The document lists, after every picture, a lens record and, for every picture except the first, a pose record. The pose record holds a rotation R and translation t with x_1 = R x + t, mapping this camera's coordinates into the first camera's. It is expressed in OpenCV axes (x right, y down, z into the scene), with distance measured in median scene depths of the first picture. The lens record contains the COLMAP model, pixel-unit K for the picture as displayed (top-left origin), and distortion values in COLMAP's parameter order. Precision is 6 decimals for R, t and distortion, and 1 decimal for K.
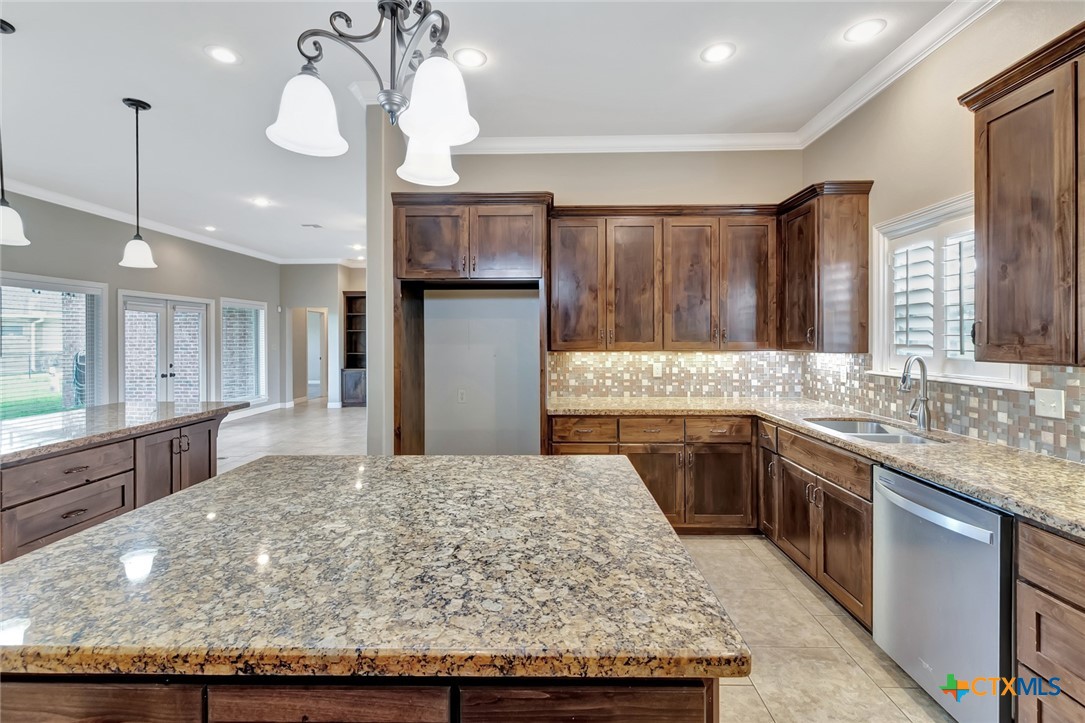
lens RADIAL K [[485.3, 0, 547.3], [0, 485.3, 339.3], [0, 0, 1]] dist [0.003141, 0.000226]
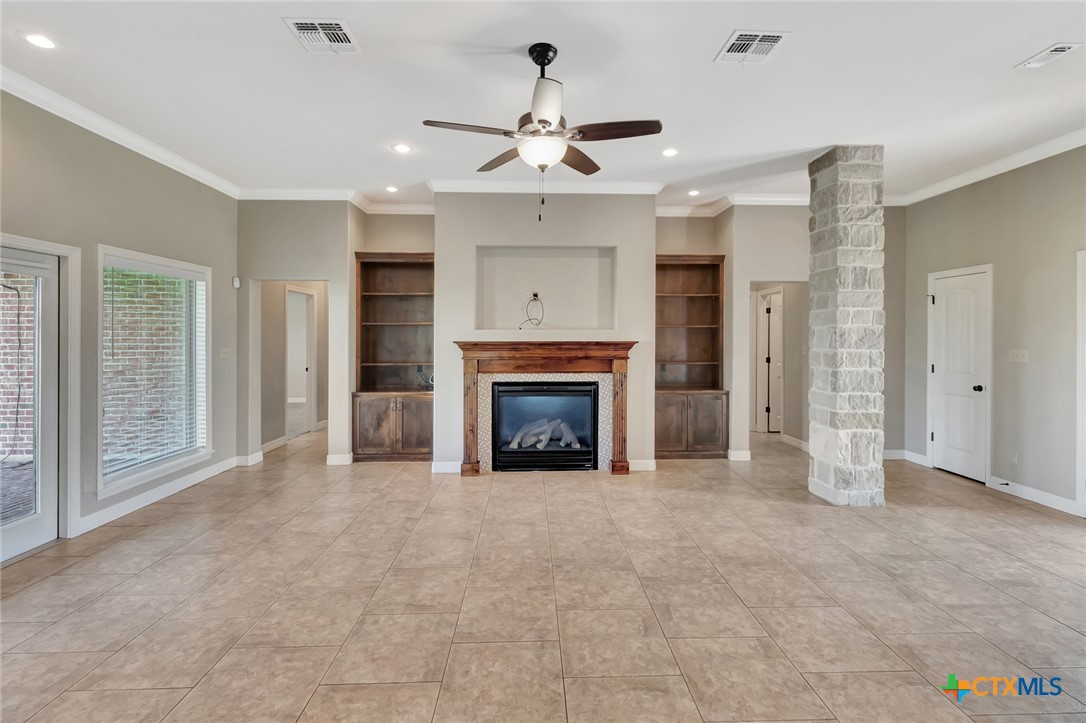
lens RADIAL K [[485.7, 0, 546.0], [0, 485.7, 337.4], [0, 0, 1]] dist [0.003141, 0.000226]
pose [[0.998127, 0.005184, 0.060964, -0.240163], [-0.005061, 0.999985, -0.002174, -0.001835], [-0.060974, 0.001861, 0.998138, 0.438057]]
